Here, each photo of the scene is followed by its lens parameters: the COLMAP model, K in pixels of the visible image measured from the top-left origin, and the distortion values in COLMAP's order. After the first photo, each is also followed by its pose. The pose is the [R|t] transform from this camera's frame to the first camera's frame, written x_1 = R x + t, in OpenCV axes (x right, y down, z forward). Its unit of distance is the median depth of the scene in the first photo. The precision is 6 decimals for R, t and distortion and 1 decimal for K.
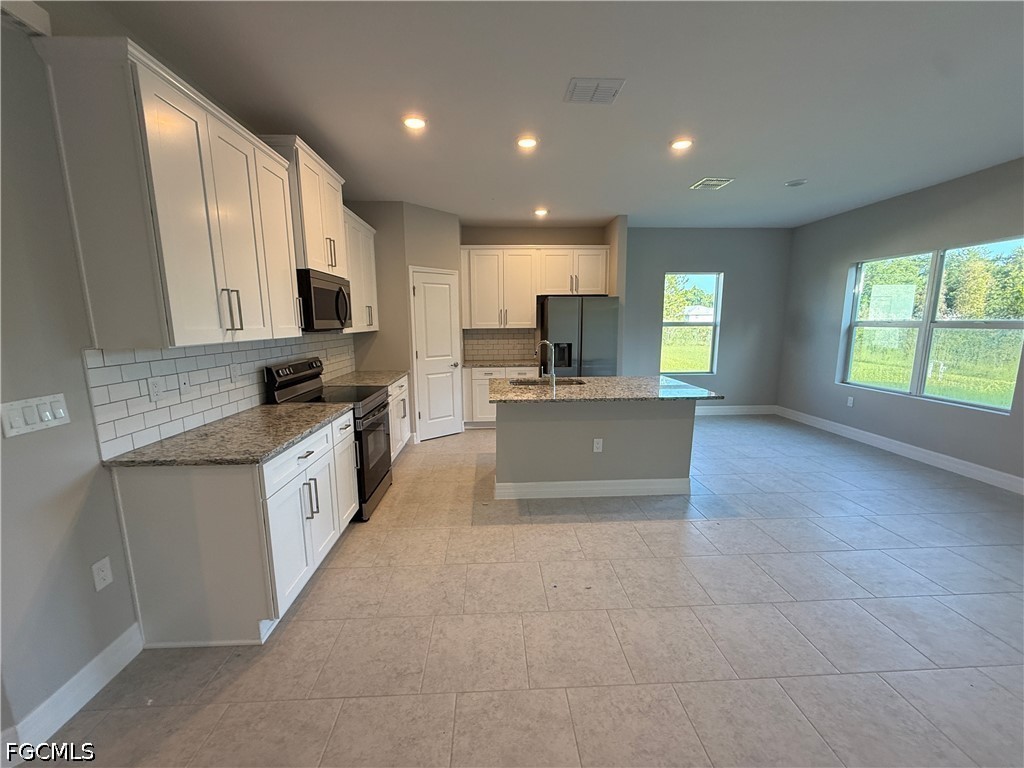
lens RADIAL K [[407.1, 0, 510.3], [0, 407.1, 385.5], [0, 0, 1]] dist [-0.002631, 0.000856]
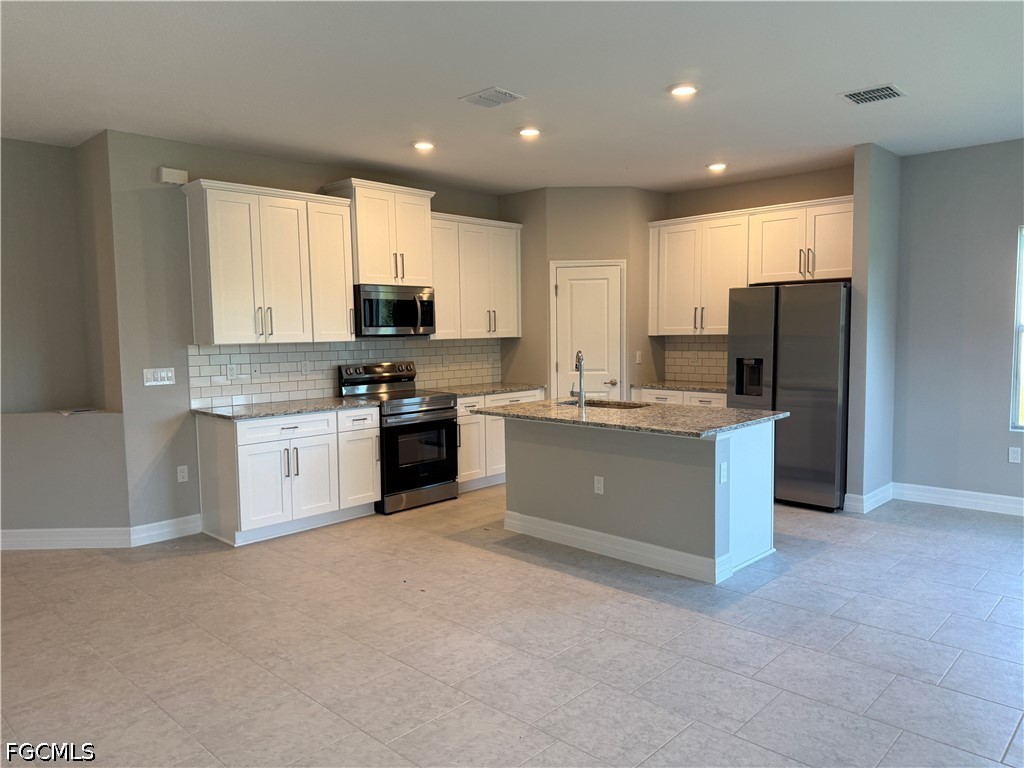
lens RADIAL K [[720.1, 0, 520.6], [0, 720.1, 386.0], [0, 0, 1]] dist [0.057435, -0.078072]
pose [[0.693217, 0.054766, -0.718645, 1.150868], [-0.103667, 0.994317, -0.024225, 0.008787], [0.713234, 0.091293, 0.694955, -0.083261]]
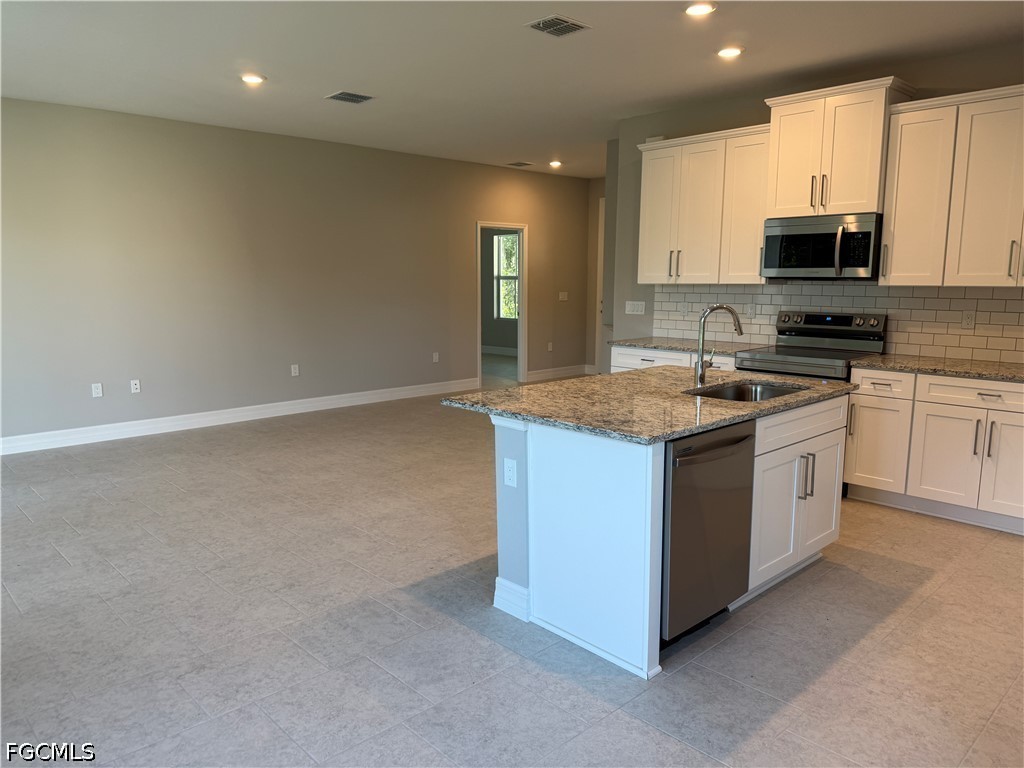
lens RADIAL K [[720.1, 0, 506.7], [0, 720.1, 392.8], [0, 0, 1]] dist [0.057435, -0.078072]
pose [[-0.759247, 0.110755, -0.641309, 1.081354], [-0.096903, 0.955189, 0.279686, -0.272712], [0.643548, 0.274495, -0.714492, 1.738644]]
